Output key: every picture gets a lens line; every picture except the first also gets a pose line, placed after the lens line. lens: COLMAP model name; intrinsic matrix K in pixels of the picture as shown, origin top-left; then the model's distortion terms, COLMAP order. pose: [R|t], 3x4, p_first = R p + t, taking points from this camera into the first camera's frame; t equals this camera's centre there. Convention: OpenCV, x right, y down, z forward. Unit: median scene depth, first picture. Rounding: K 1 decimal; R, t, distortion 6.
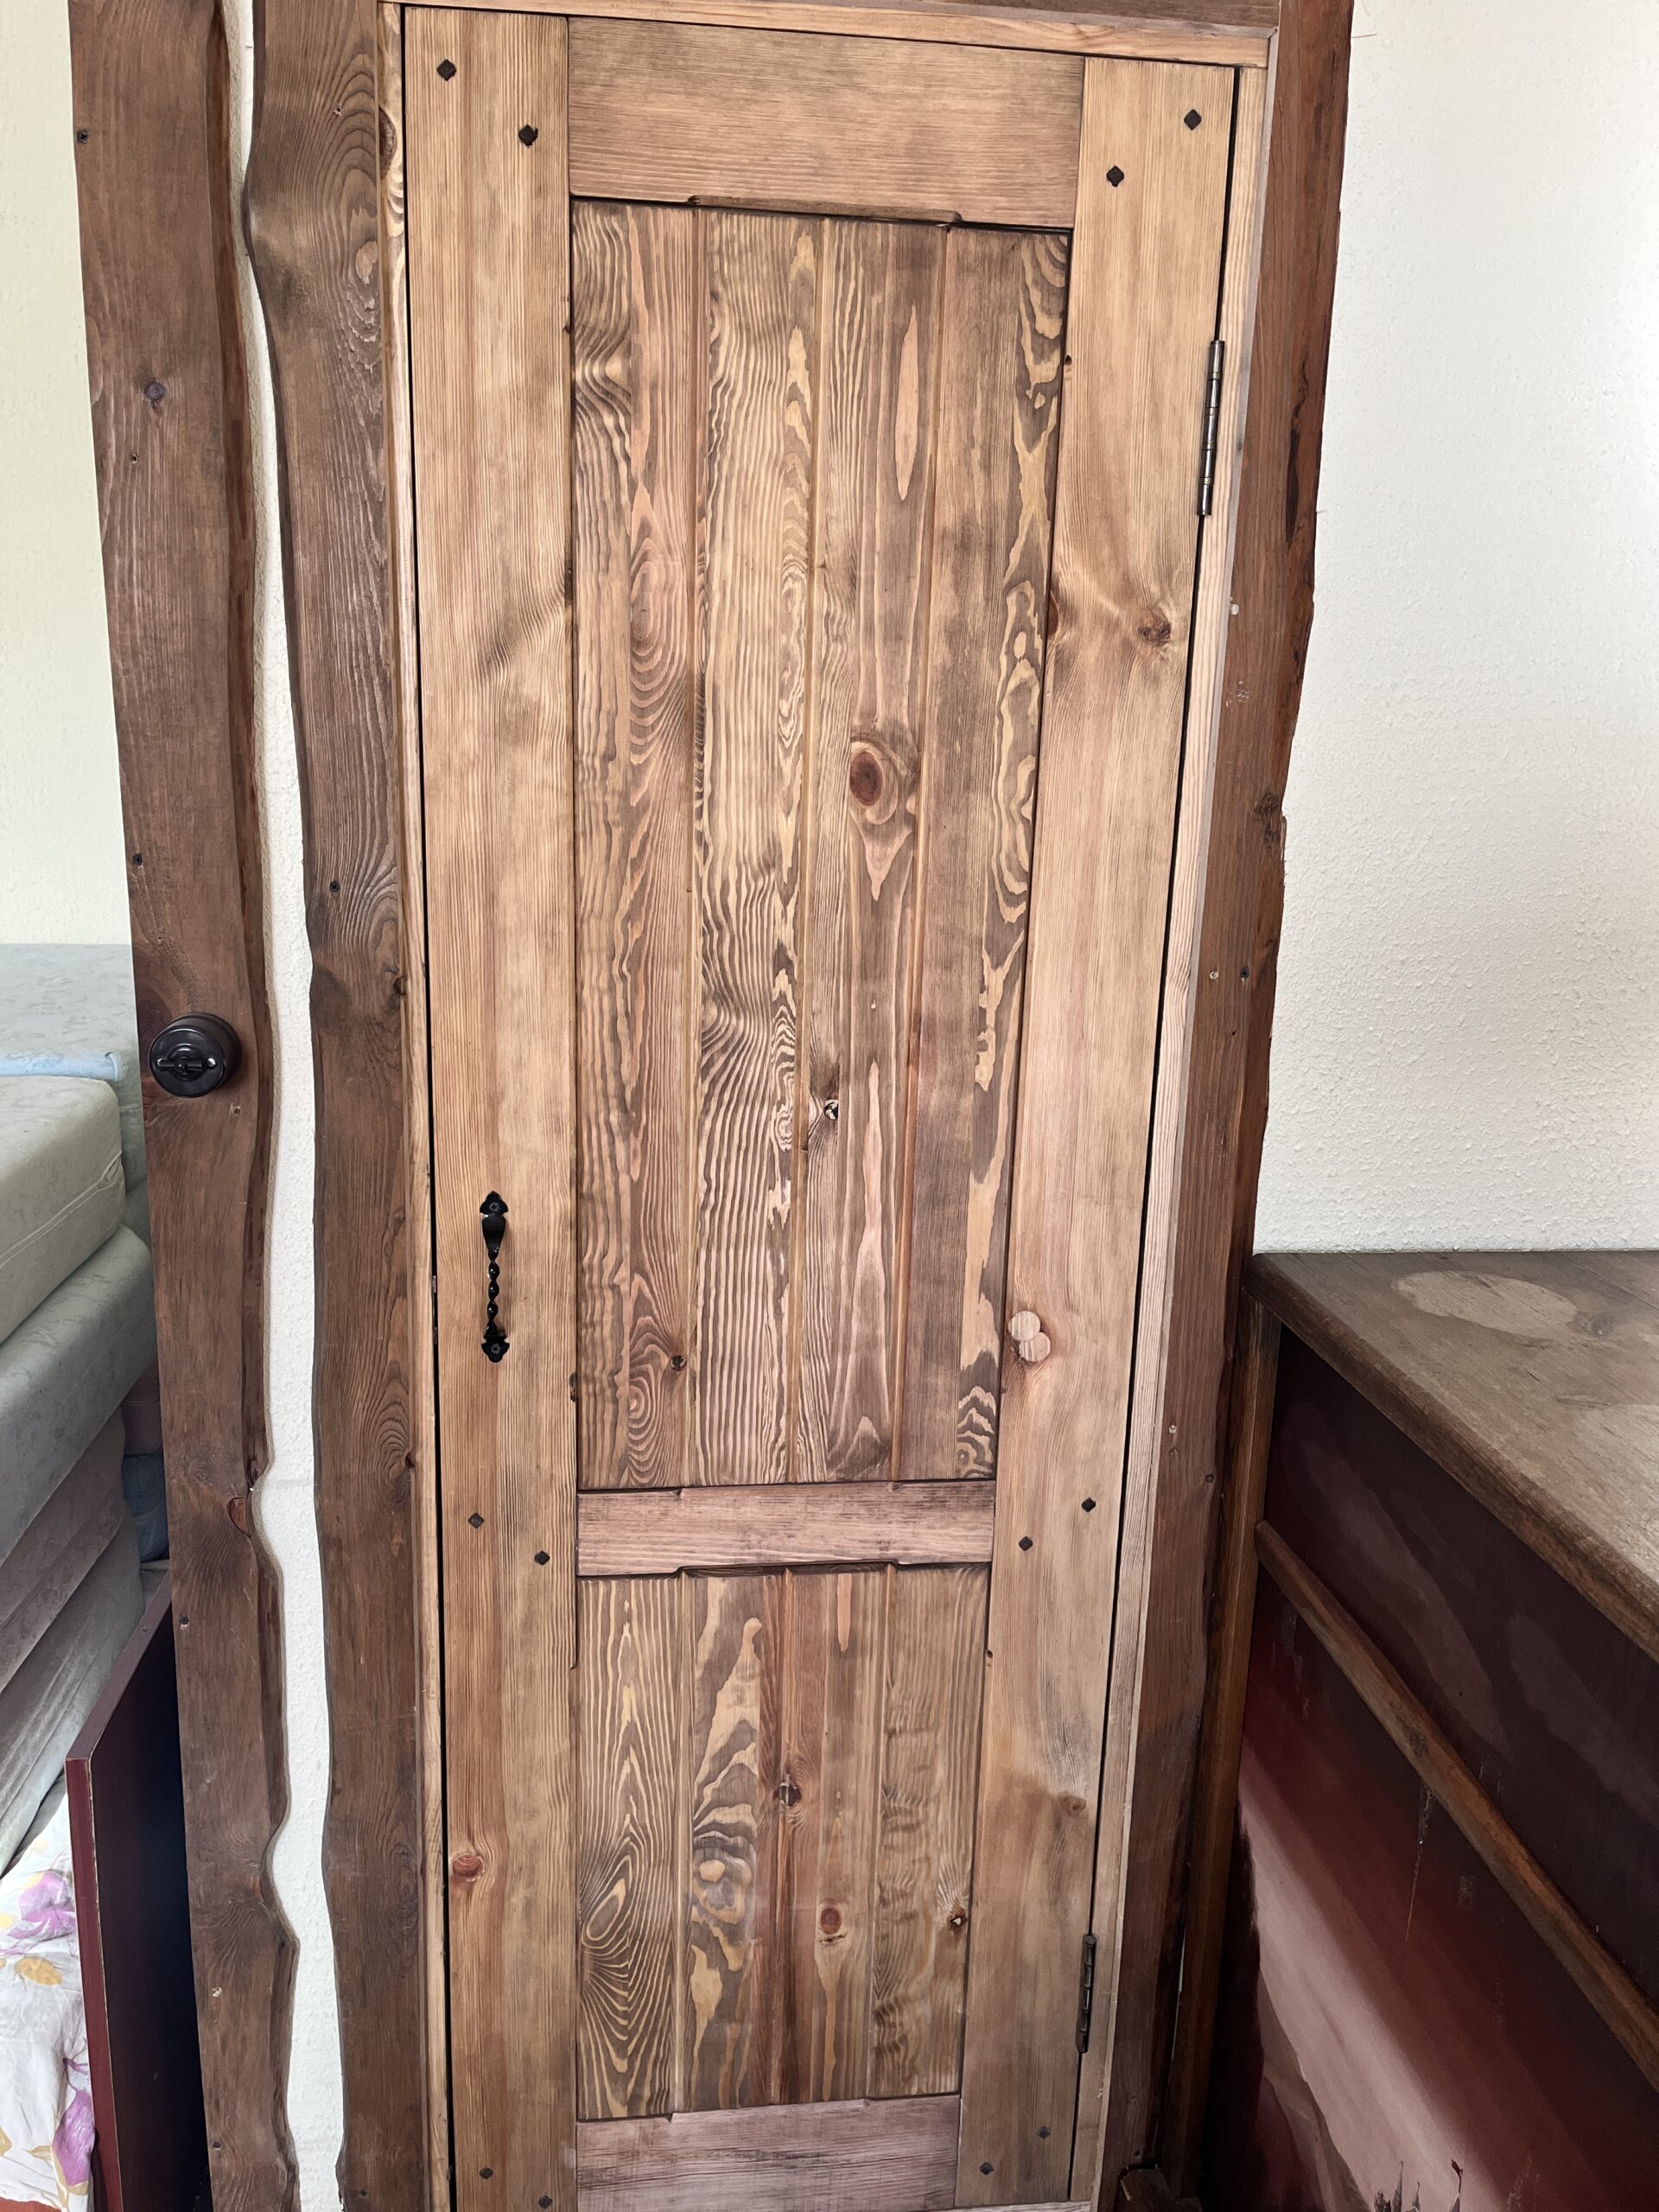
lens RADIAL K [[1668.6, 0, 829.5], [0, 1668.6, 1106.0], [0, 0, 1]] dist [0.070102, -0.090700]
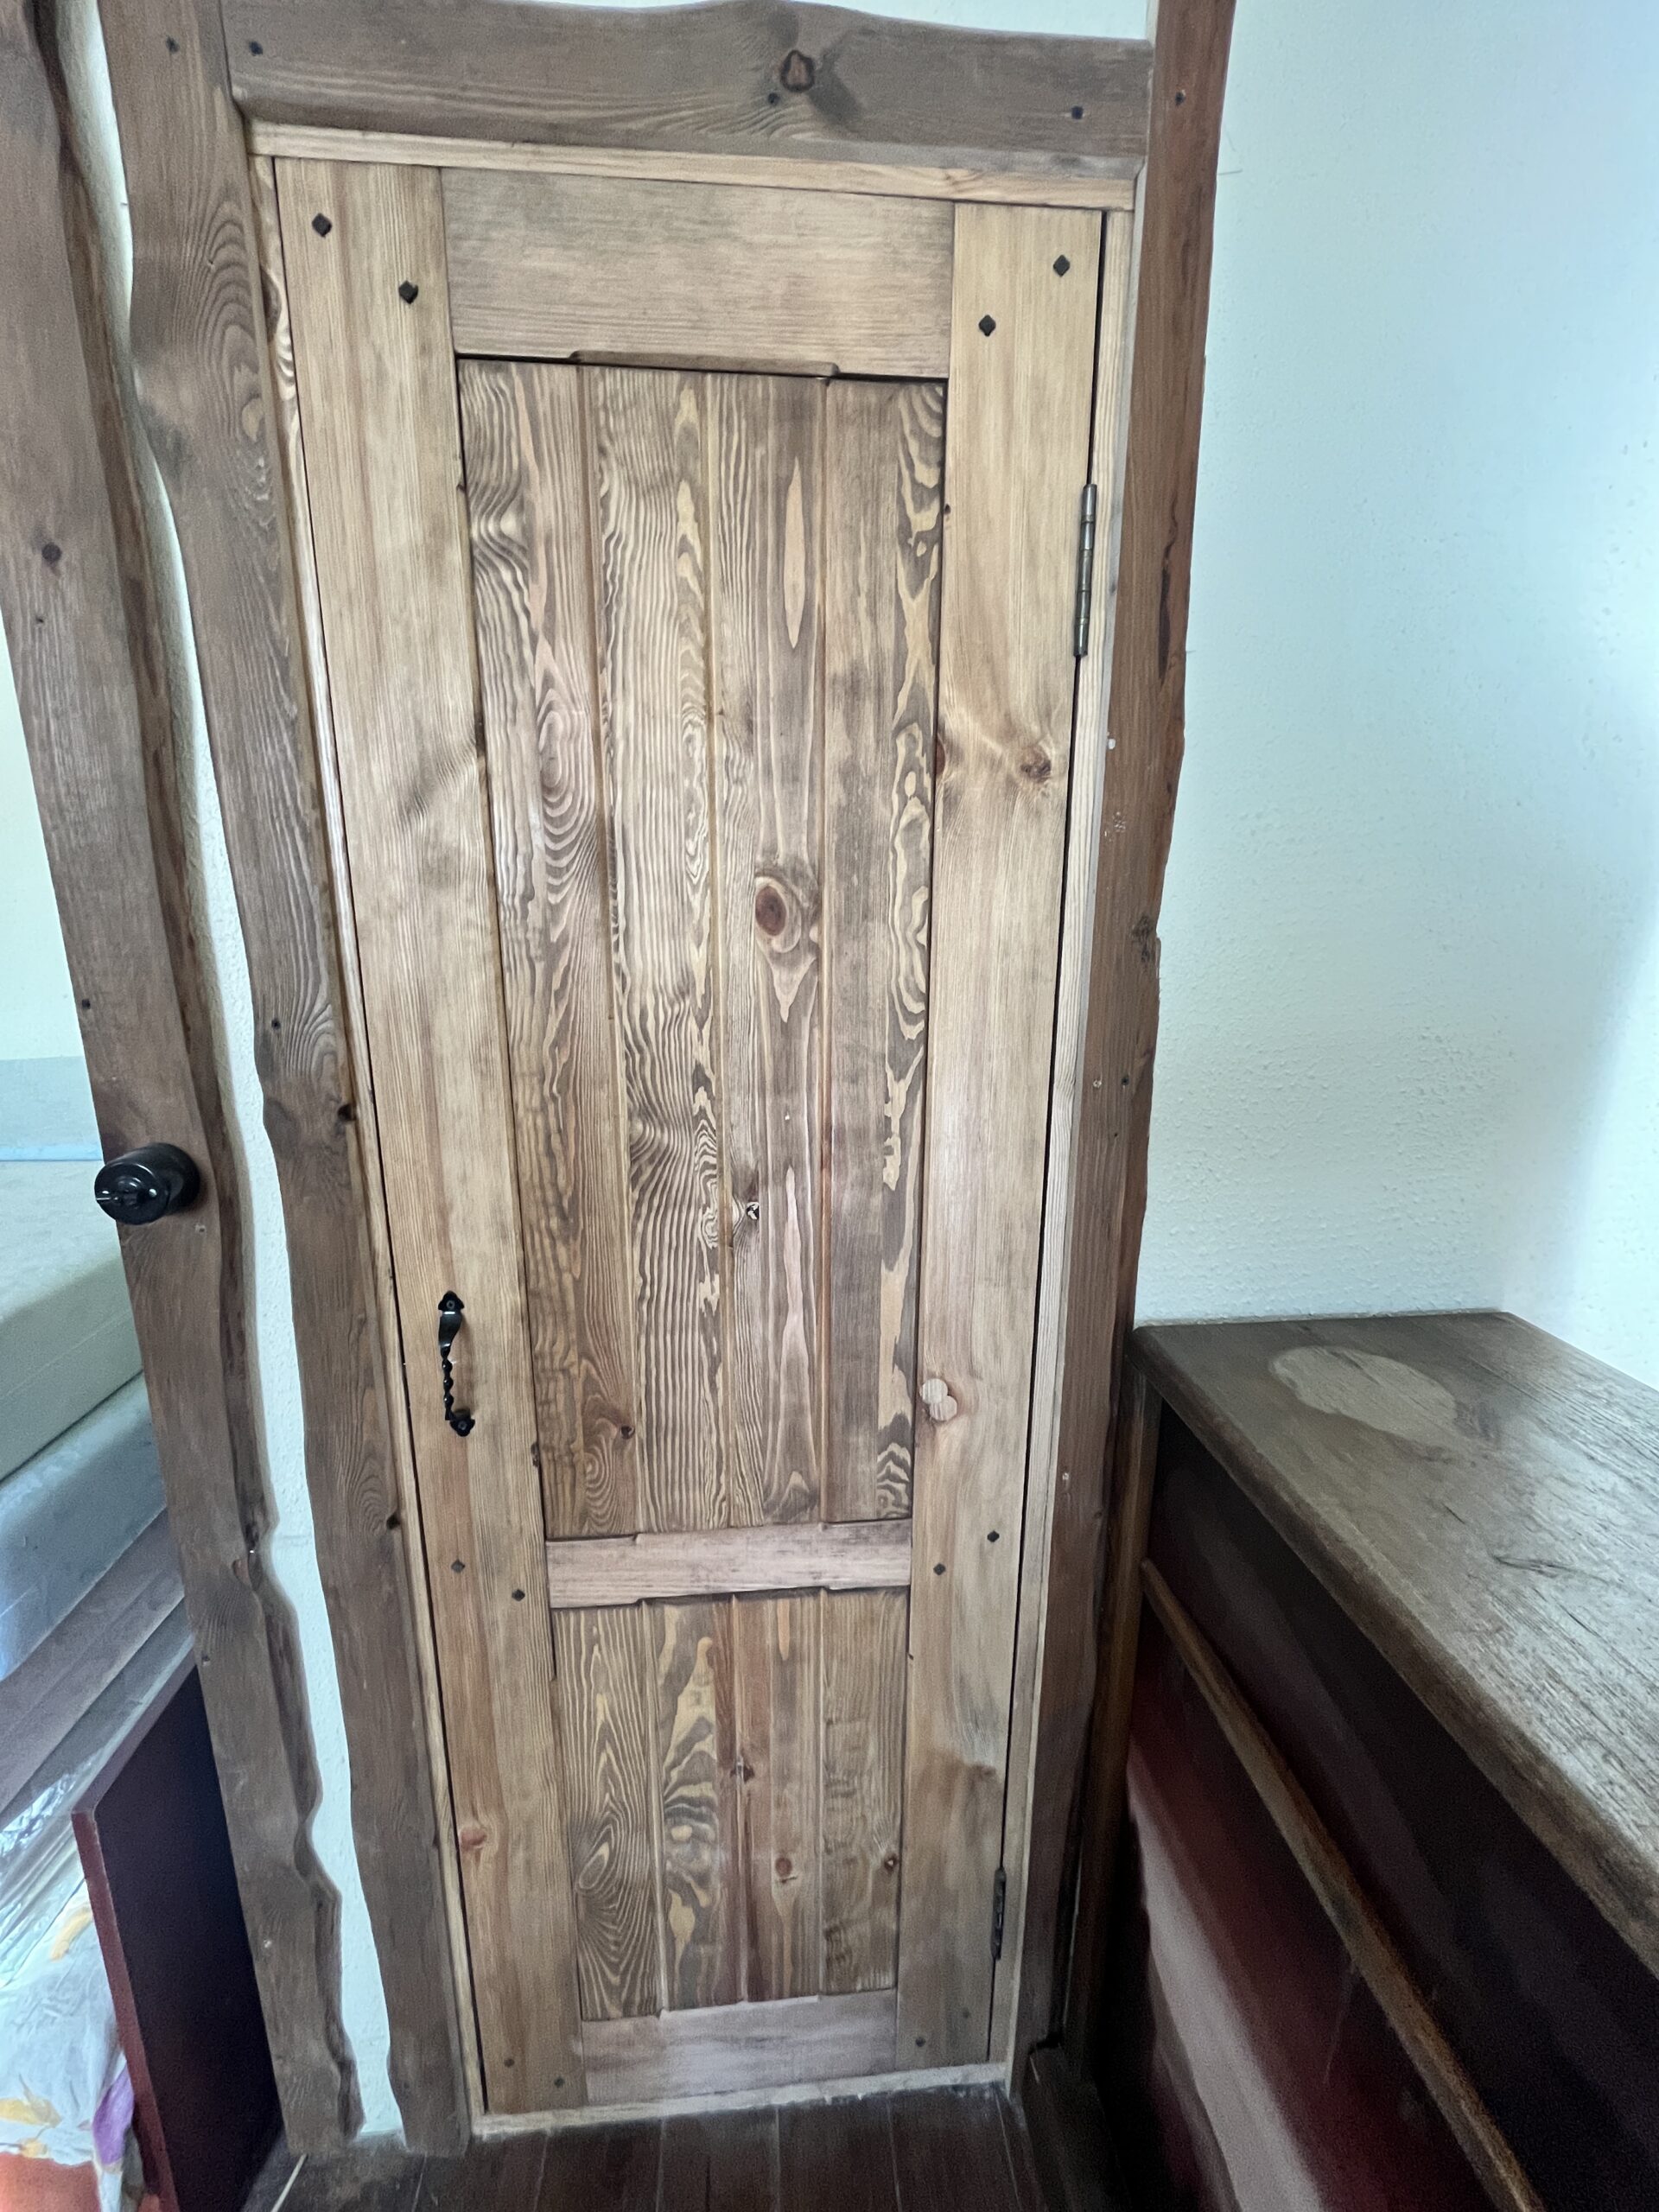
lens RADIAL K [[889.2, 0, 823.2], [0, 889.2, 1101.0], [0, 0, 1]] dist [-0.002290, -0.000734]
pose [[0.999098, -0.019038, -0.037955, 0.074212], [0.018566, 0.999746, -0.012757, -0.064485], [0.038188, 0.012041, 0.999198, 0.424579]]
